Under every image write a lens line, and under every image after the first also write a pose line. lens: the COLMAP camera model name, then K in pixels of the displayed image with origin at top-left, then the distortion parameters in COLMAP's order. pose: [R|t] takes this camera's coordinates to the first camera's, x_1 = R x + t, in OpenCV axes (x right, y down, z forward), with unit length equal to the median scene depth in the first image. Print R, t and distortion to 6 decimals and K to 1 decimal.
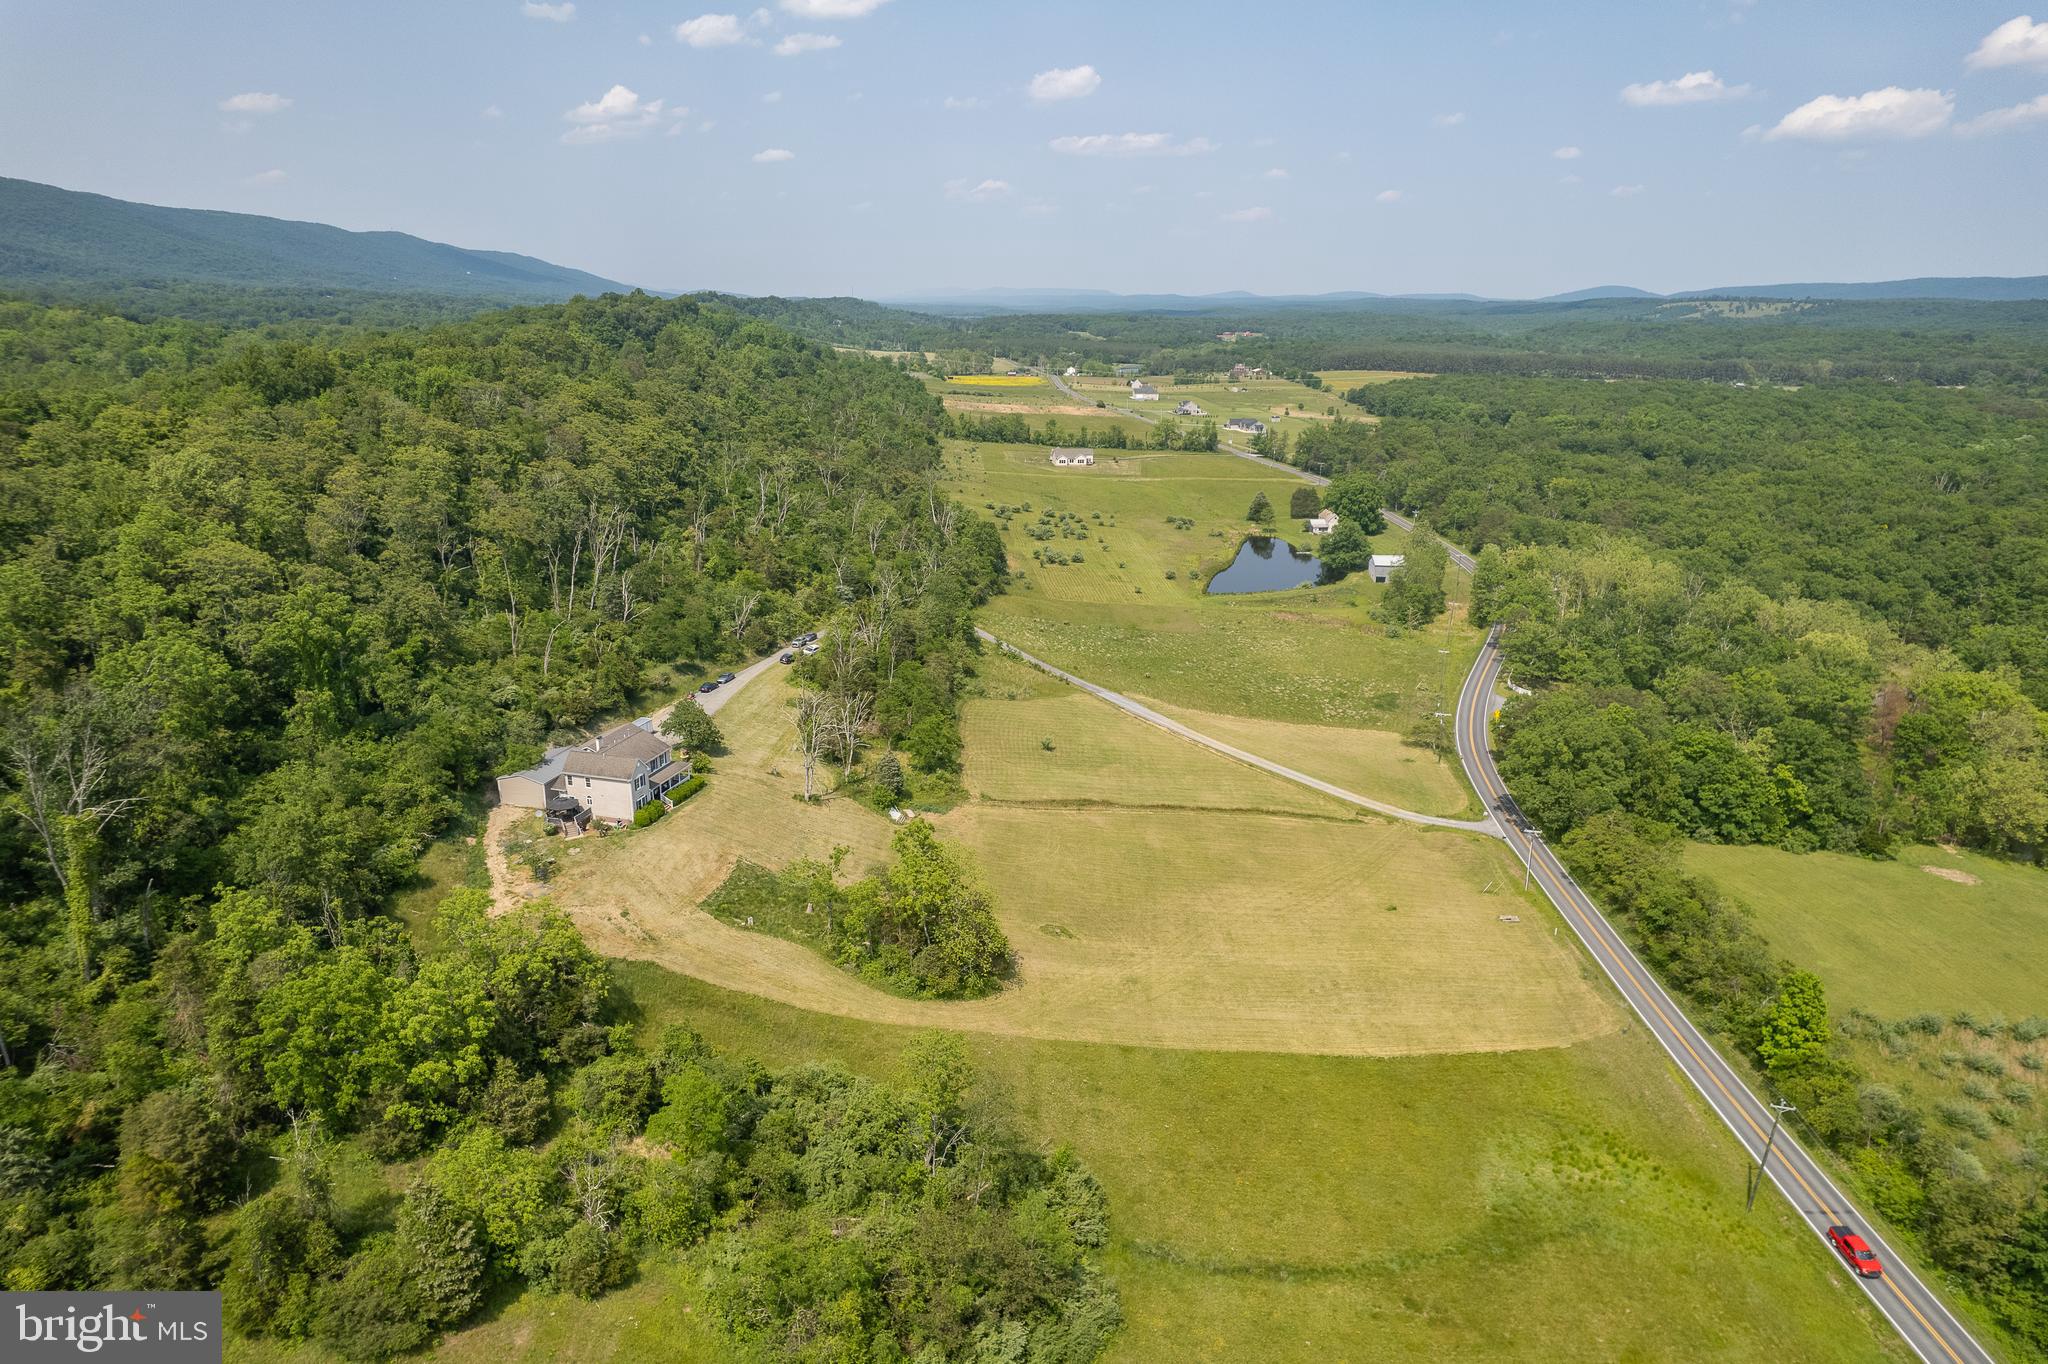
lens RADIAL K [[1317.0, 0, 1030.1], [0, 1317.0, 682.0], [0, 0, 1]] dist [-0.077986, 0.073463]
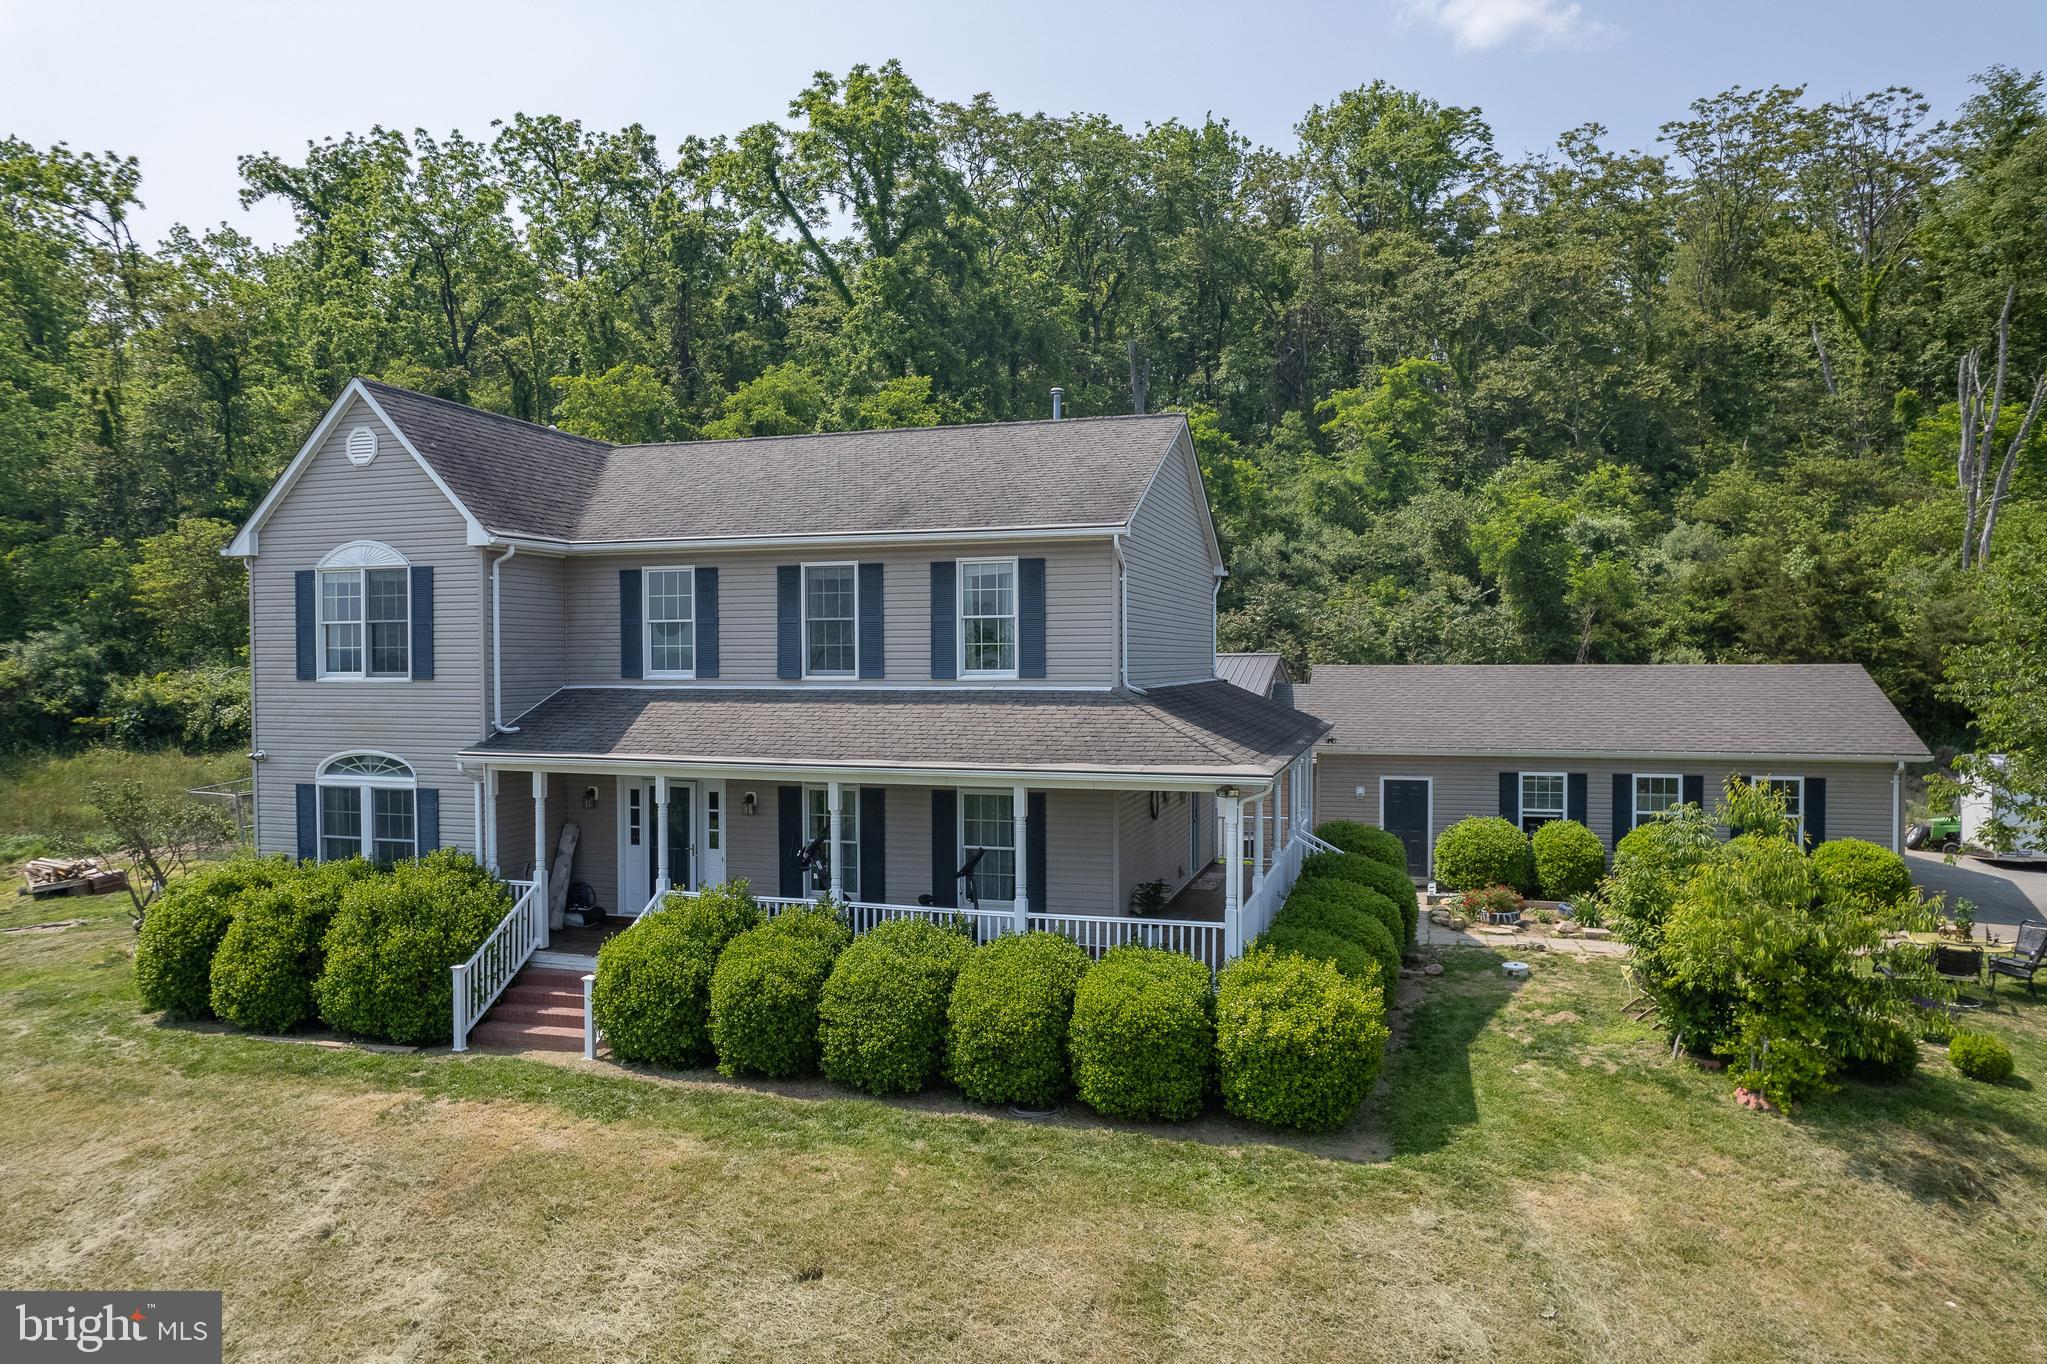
lens RADIAL K [[1318.3, 0, 1027.6], [0, 1318.3, 686.3], [0, 0, 1]] dist [-0.088341, 0.083745]
pose [[-0.009129, 0.020647, -0.999745, -0.166758], [-0.285618, 0.958082, 0.022394, 0.055147], [0.958300, 0.285749, -0.002849, 0.914600]]
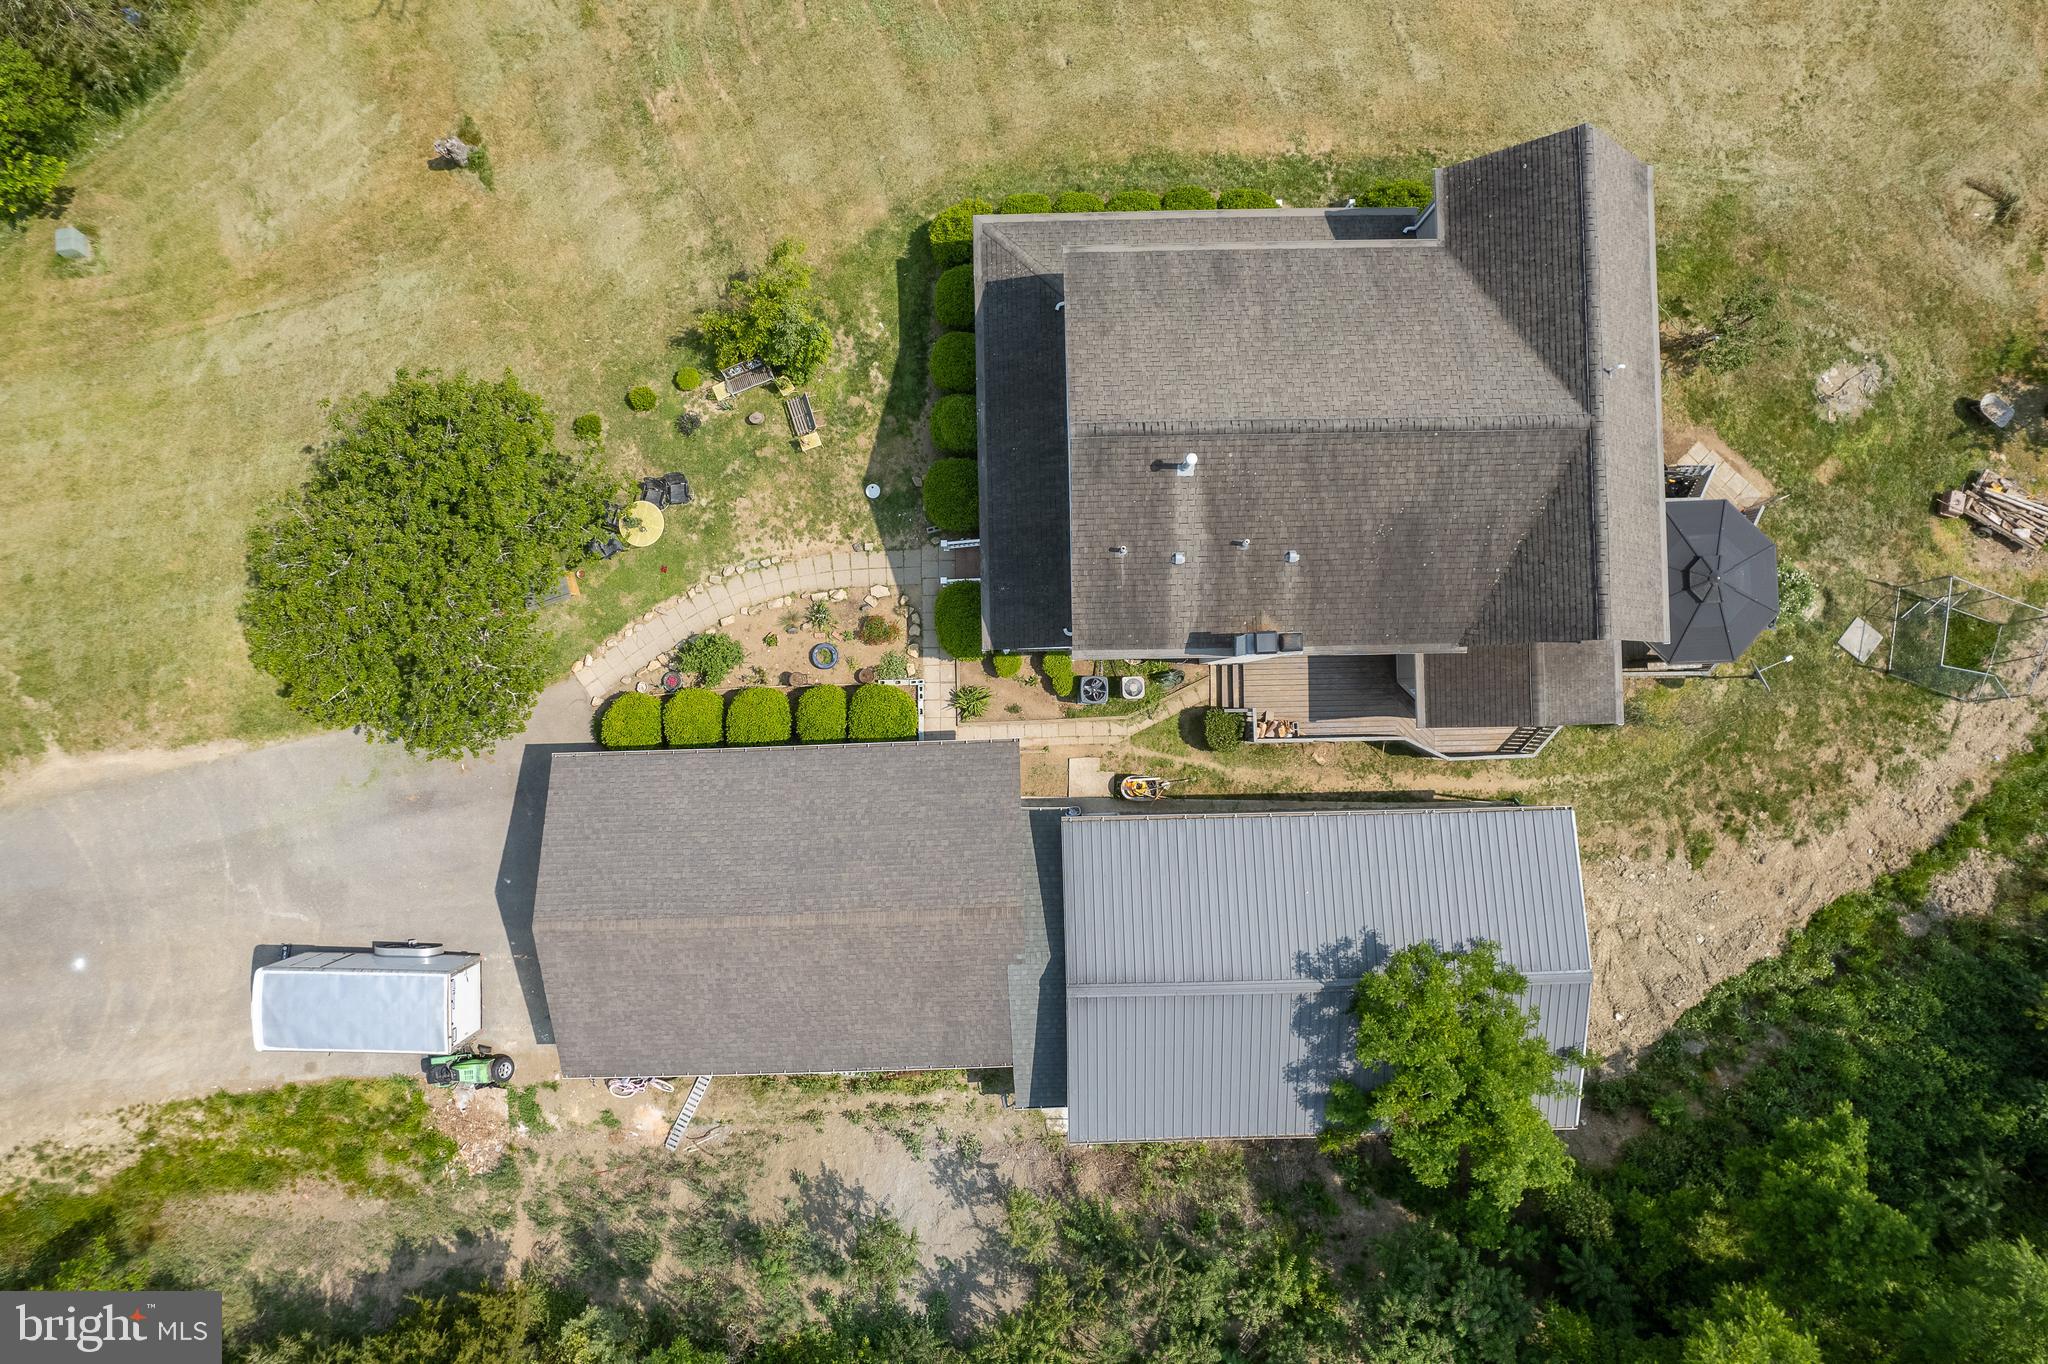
lens RADIAL K [[1317.0, 0, 1030.1], [0, 1317.0, 682.0], [0, 0, 1]] dist [-0.077986, 0.073463]
pose [[-0.297492, -0.954660, 0.011071, -0.297281], [0.278861, -0.075797, 0.957336, -0.097343], [-0.913091, 0.287887, 0.288766, 0.892537]]
